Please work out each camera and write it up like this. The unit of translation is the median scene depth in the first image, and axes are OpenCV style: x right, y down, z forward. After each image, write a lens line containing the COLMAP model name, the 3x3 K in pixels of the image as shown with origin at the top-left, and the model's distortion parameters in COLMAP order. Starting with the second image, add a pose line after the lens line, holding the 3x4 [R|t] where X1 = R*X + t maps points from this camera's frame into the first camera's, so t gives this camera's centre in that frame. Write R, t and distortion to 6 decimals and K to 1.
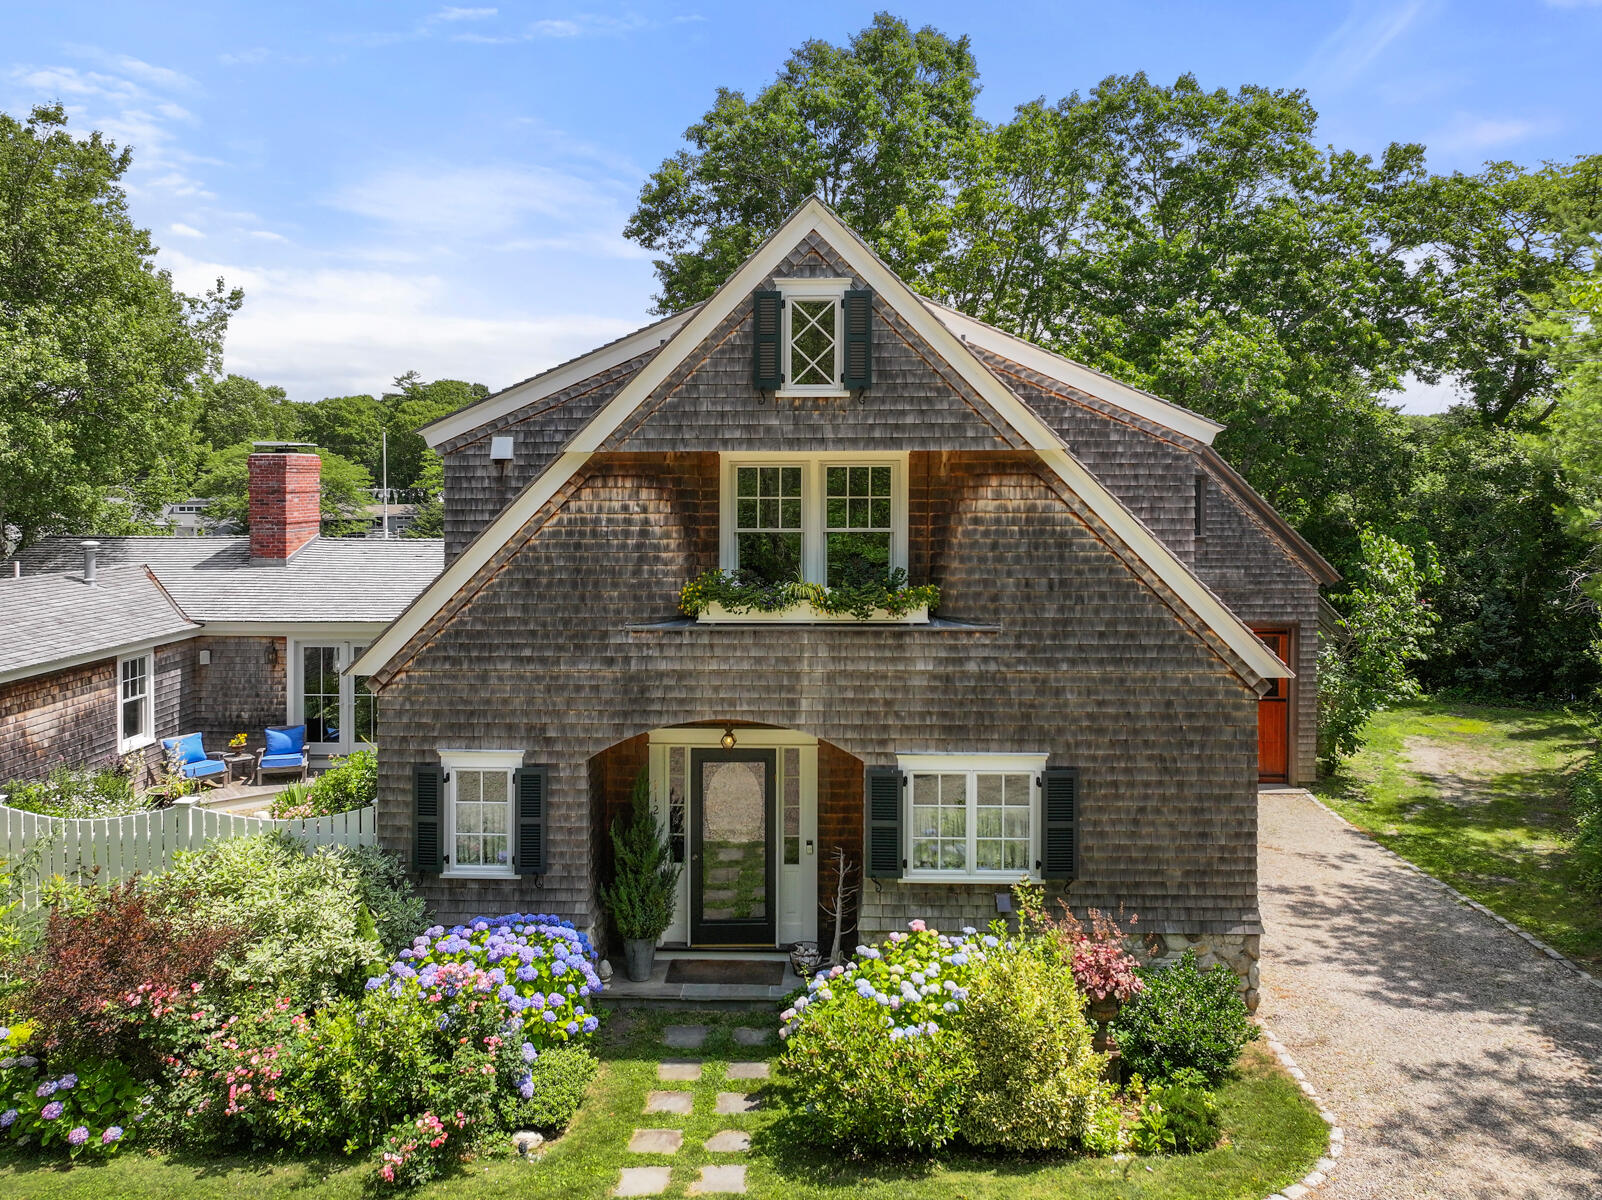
lens RADIAL K [[1141.1, 0, 772.6], [0, 1141.1, 589.7], [0, 0, 1]] dist [0.001161, -0.000051]
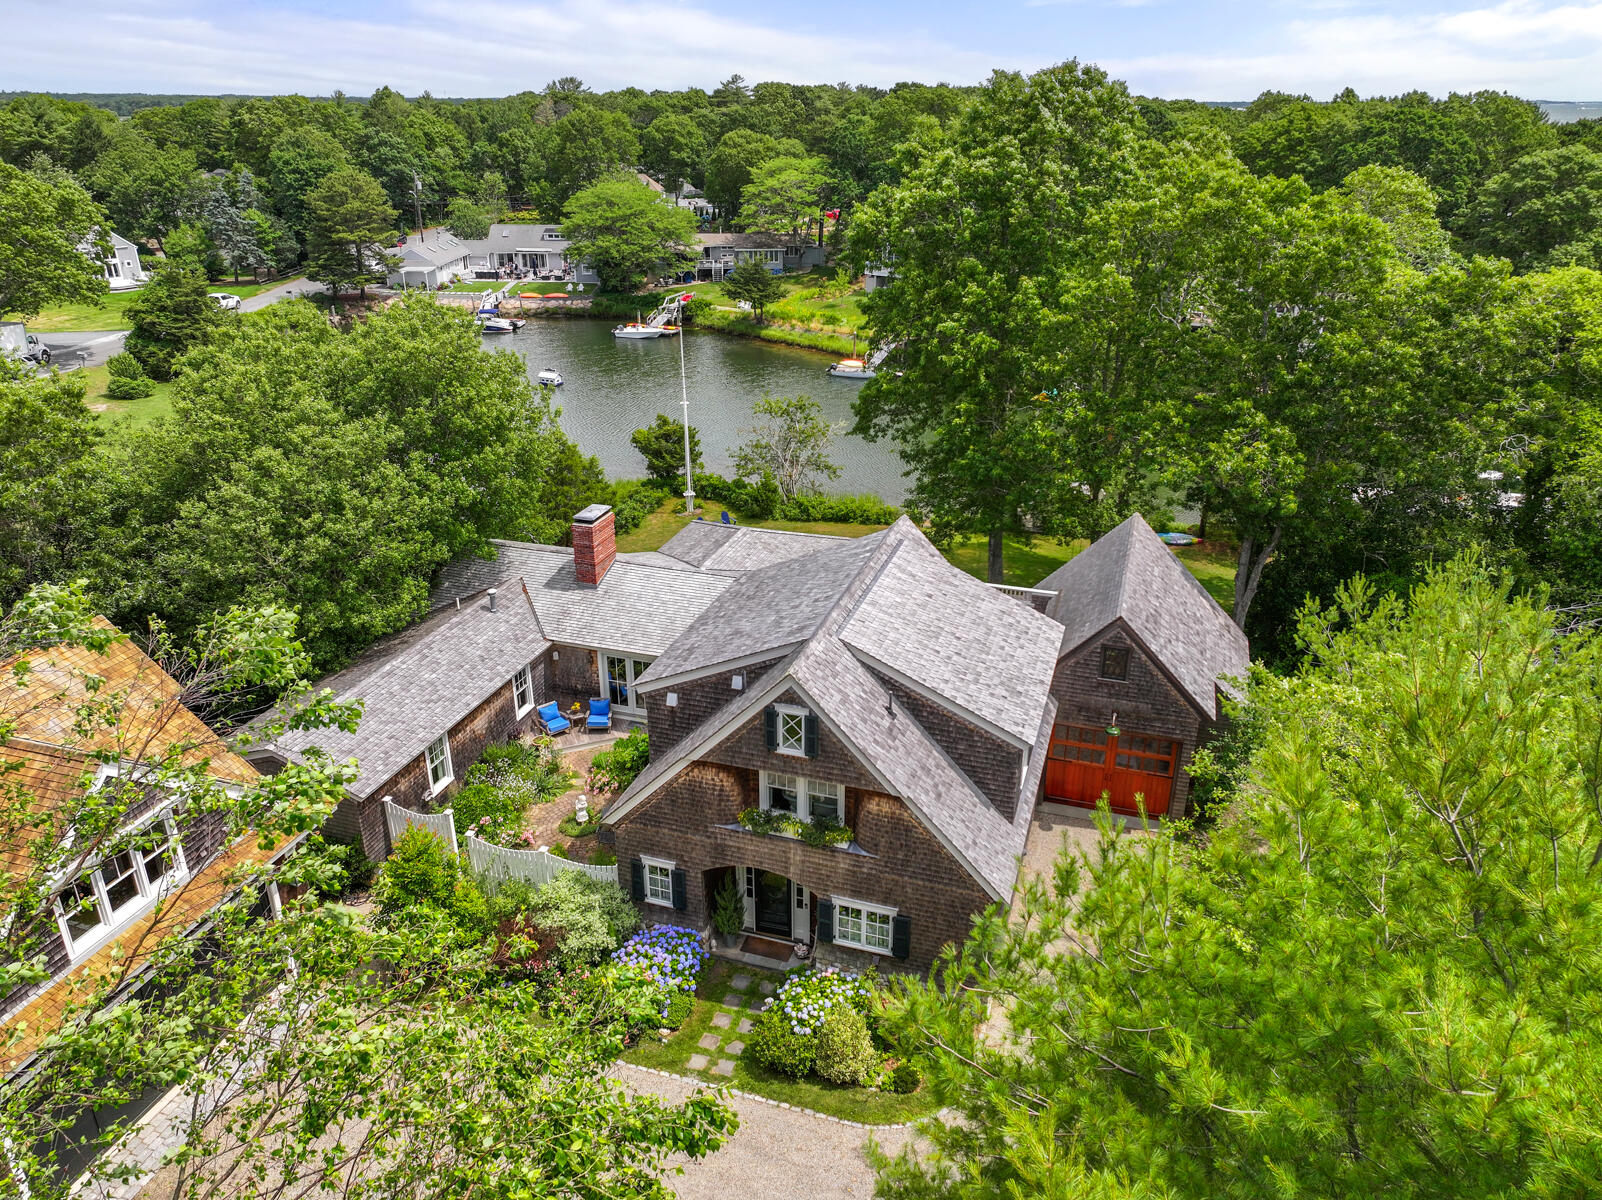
lens RADIAL K [[1141.1, 0, 801.0], [0, 1141.1, 599.1], [0, 0, 1]] dist [0.001161, -0.000051]
pose [[0.958518, 0.111019, -0.262521, 0.563079], [0.000194, 0.920772, 0.390100, -1.234138], [0.285030, -0.373969, 0.882556, -0.739765]]
